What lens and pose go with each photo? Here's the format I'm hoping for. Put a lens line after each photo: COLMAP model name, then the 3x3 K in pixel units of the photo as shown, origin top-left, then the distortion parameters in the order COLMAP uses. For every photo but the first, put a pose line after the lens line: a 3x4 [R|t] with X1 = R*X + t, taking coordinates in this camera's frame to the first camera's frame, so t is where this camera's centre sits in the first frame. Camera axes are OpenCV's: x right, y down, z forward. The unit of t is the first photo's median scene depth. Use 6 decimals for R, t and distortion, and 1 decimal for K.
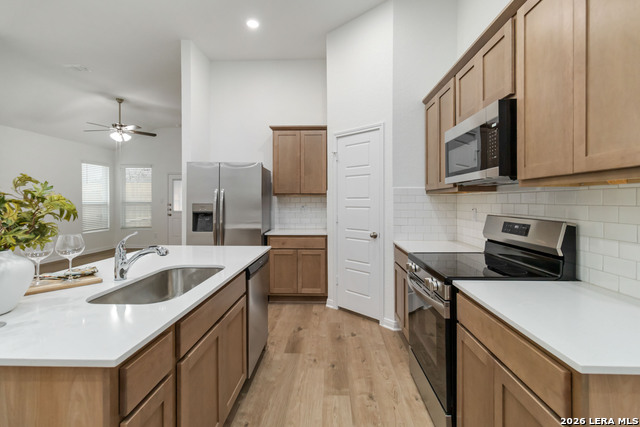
lens RADIAL K [[302.9, 0, 322.6], [0, 302.9, 201.4], [0, 0, 1]] dist [0.000873, 0.000667]
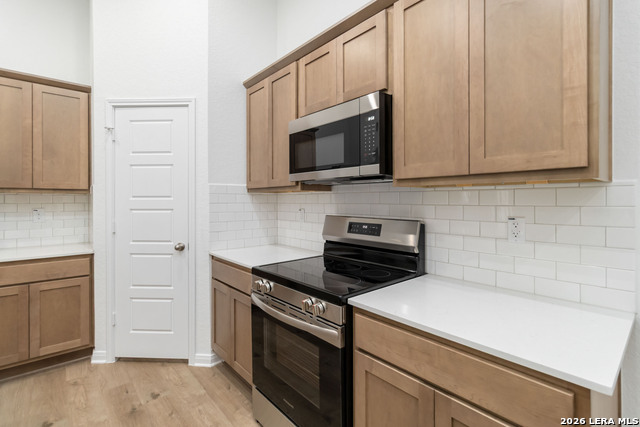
lens RADIAL K [[304.5, 0, 324.1], [0, 304.5, 200.2], [0, 0, 1]] dist [0.002641, 0.000805]
pose [[0.729025, 0.000070, 0.684487, -0.082843], [0.001556, 0.999997, -0.001760, -0.001511], [-0.684485, 0.002349, 0.729023, 0.206330]]
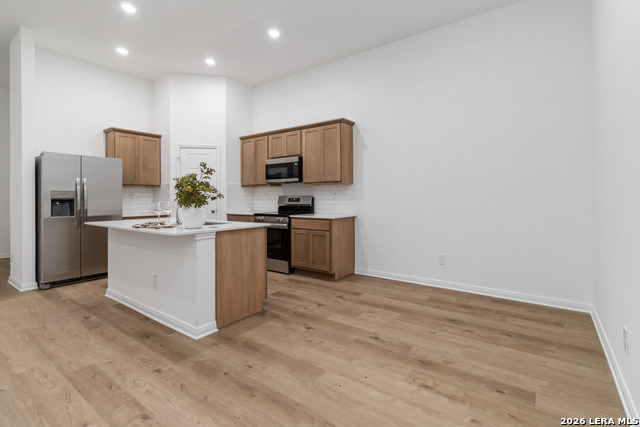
lens RADIAL K [[304.9, 0, 323.0], [0, 304.9, 196.1], [0, 0, 1]] dist [0.001376, 0.000629]
pose [[0.563886, 0.000819, 0.825852, -0.862777], [0.005634, 0.999972, -0.004838, 0.040120], [-0.825833, 0.007381, 0.563866, -0.447298]]
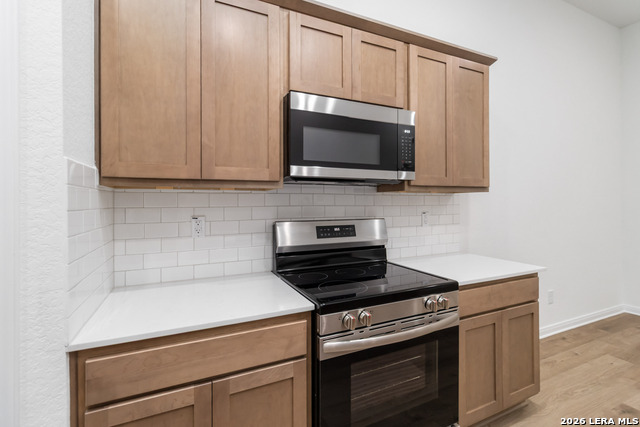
lens RADIAL K [[302.9, 0, 322.6], [0, 302.9, 201.4], [0, 0, 1]] dist [0.000873, 0.000667]
pose [[-0.459310, 0.007091, 0.888248, -0.118875], [0.005161, 0.999973, -0.005314, -0.000713], [-0.888261, 0.002143, -0.459334, 0.852788]]
